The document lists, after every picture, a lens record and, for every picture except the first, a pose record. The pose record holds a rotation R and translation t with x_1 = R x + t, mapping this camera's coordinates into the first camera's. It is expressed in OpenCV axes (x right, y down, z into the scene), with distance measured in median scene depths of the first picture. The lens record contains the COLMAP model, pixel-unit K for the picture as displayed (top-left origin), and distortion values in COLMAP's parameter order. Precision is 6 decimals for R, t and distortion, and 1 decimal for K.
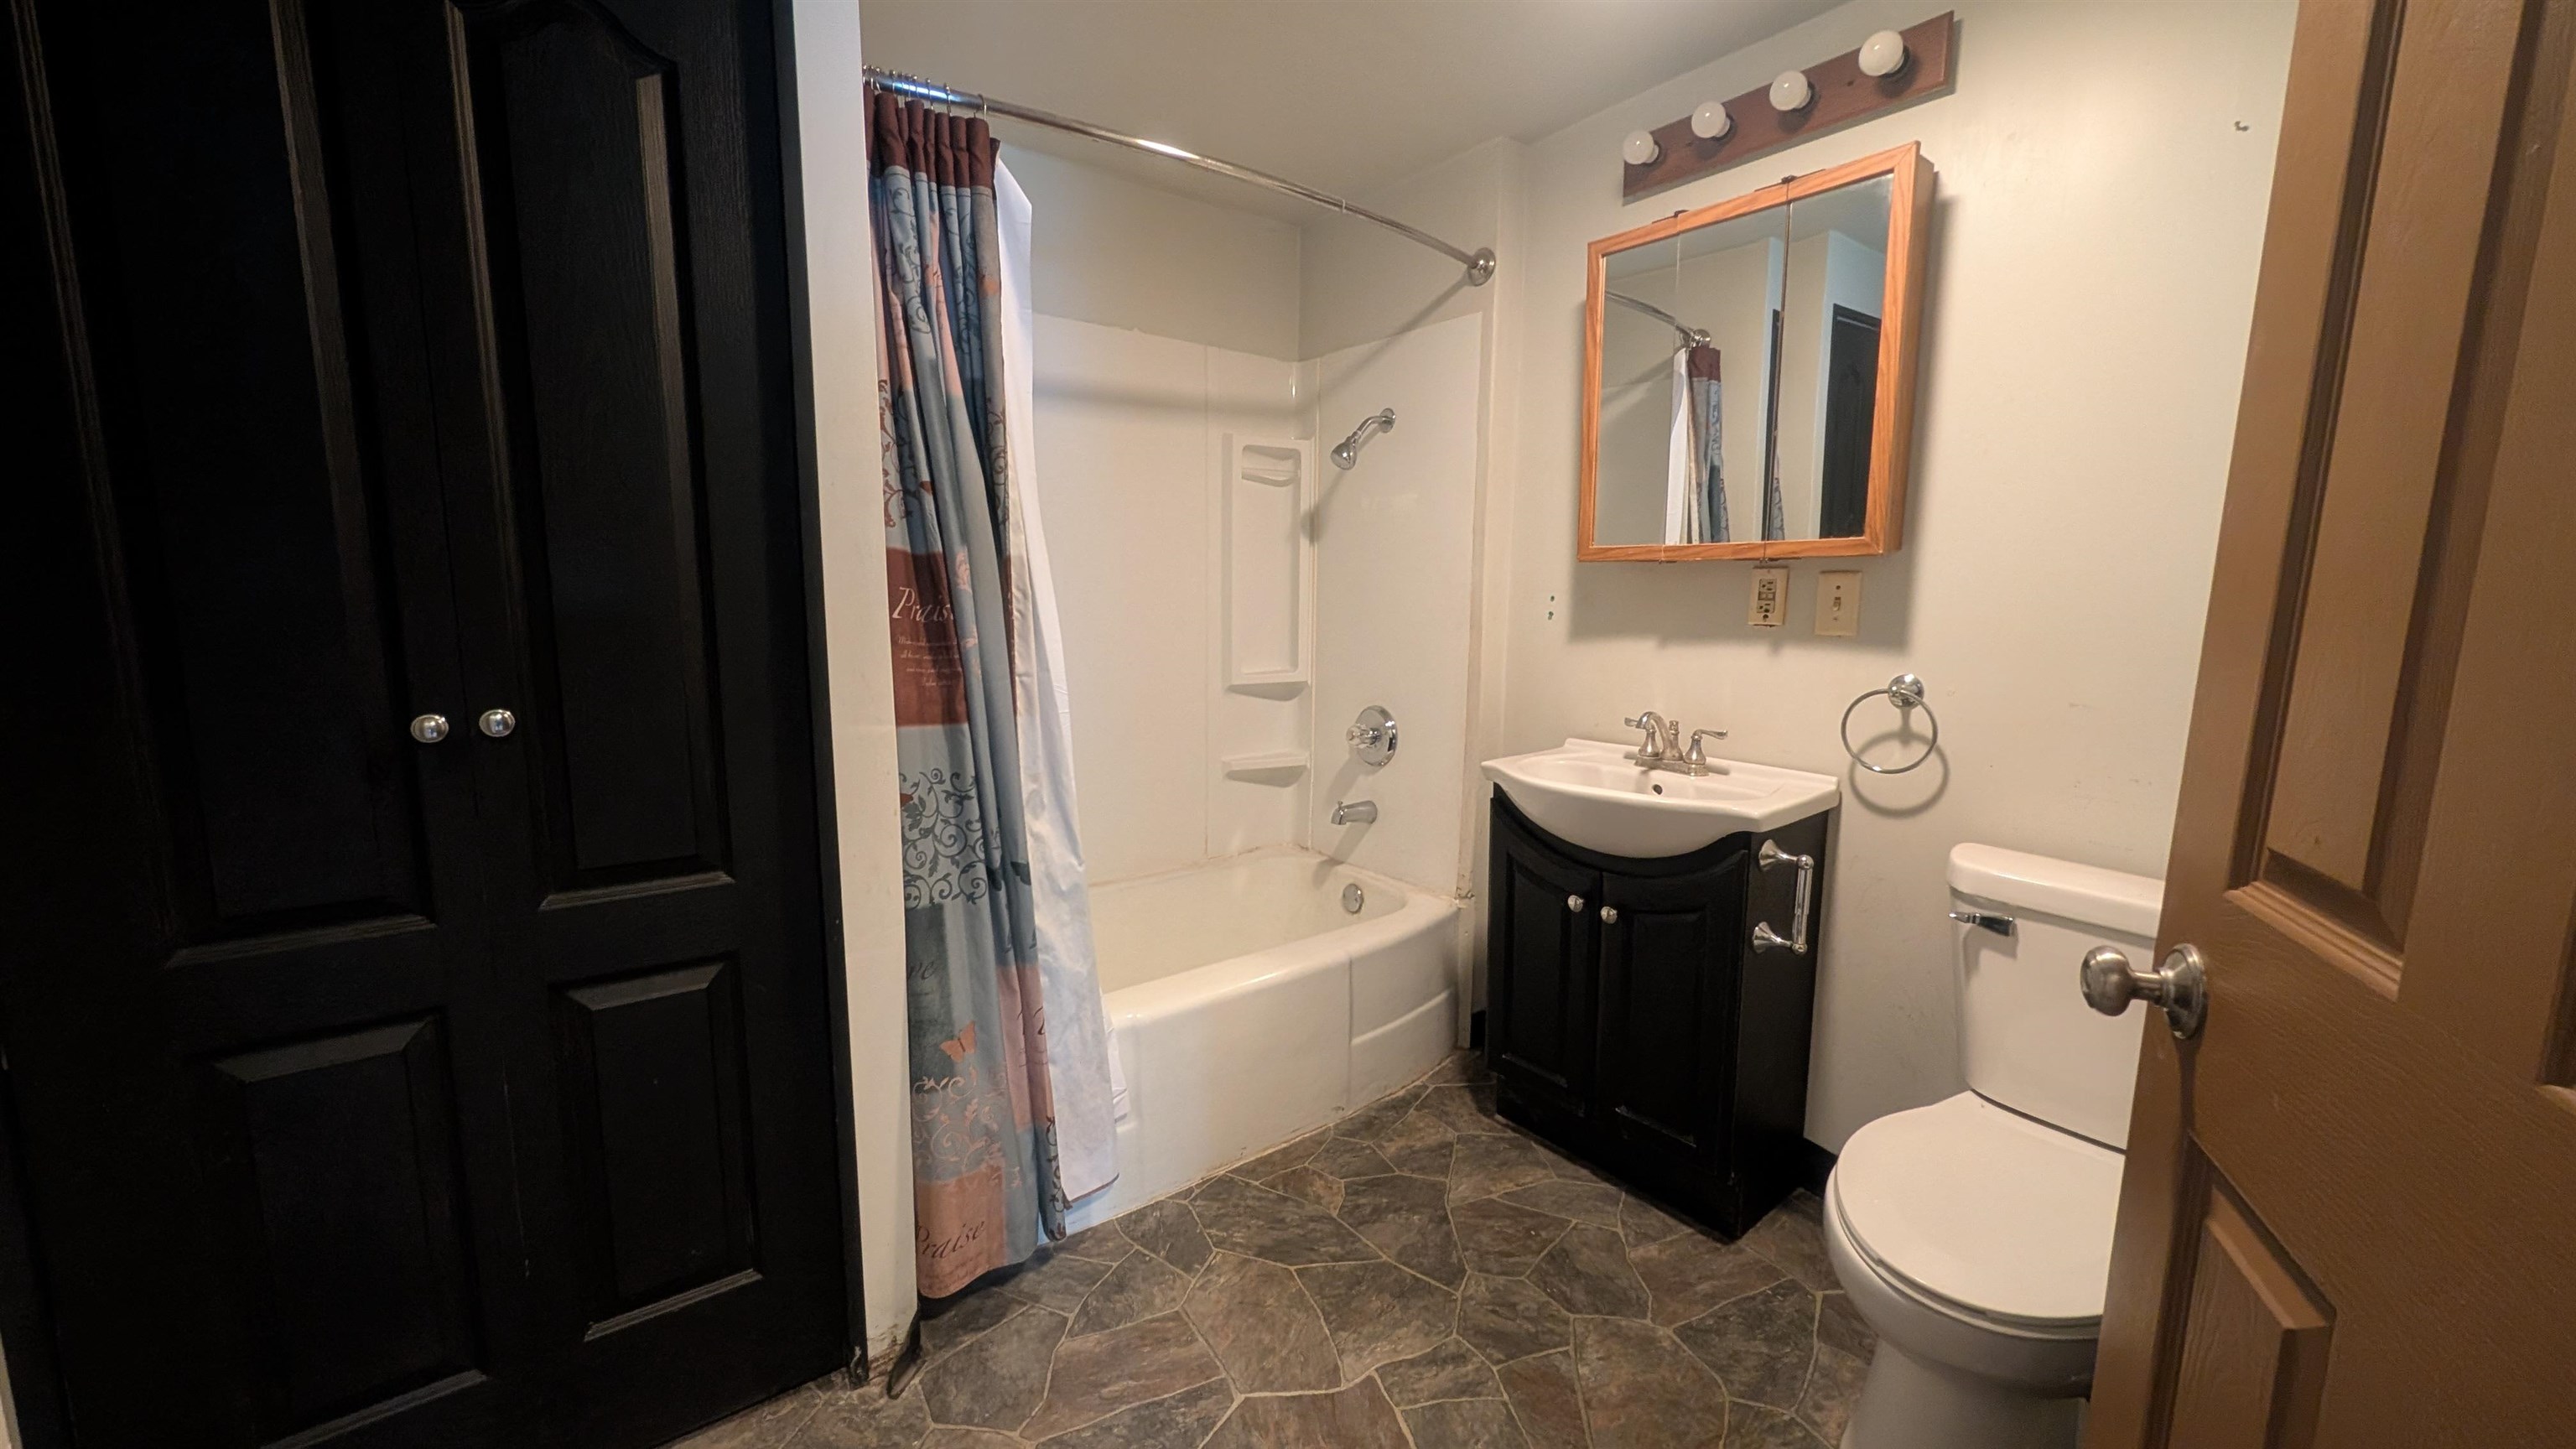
lens RADIAL K [[971.3, 0, 1289.8], [0, 971.3, 728.6], [0, 0, 1]] dist [-0.000003, -0.000003]
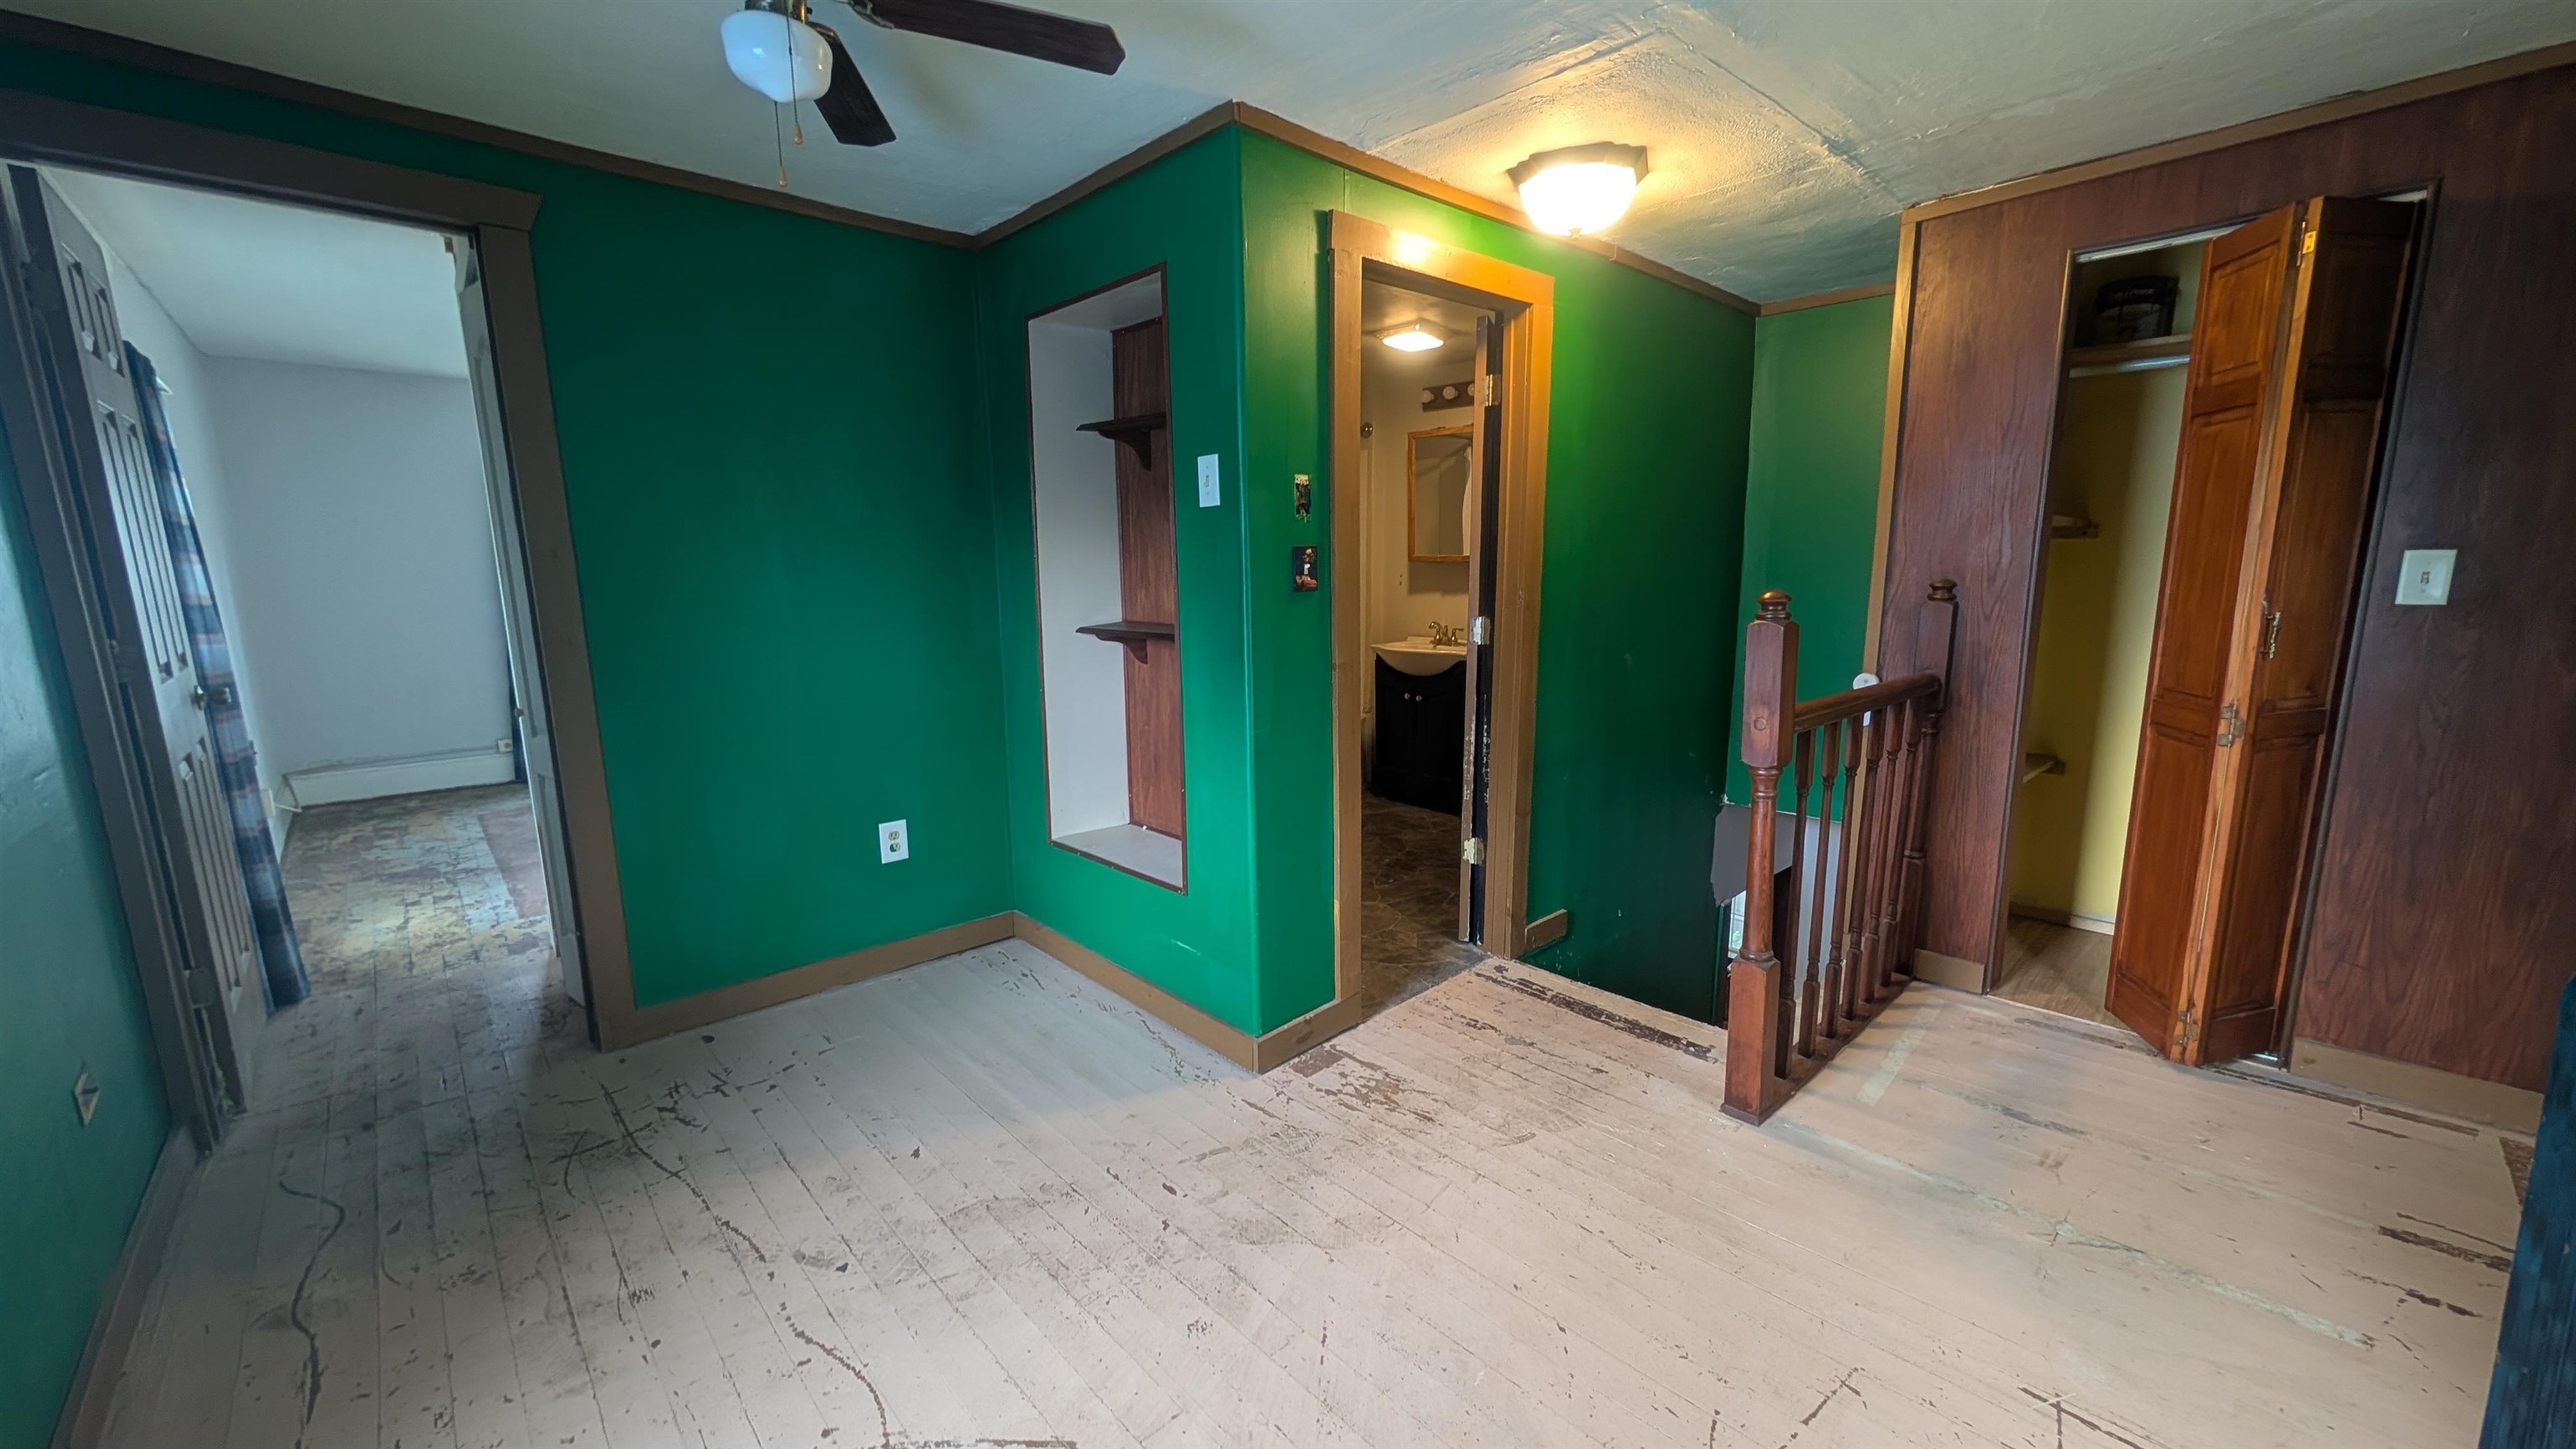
lens RADIAL K [[971.3, 0, 1289.3], [0, 971.3, 728.1], [0, 0, 1]] dist [-0.000003, -0.000003]
pose [[0.996758, -0.029122, 0.075003, -0.203959], [0.026738, 0.999111, 0.032587, 0.164891], [-0.075886, -0.030476, 0.996651, -1.480240]]
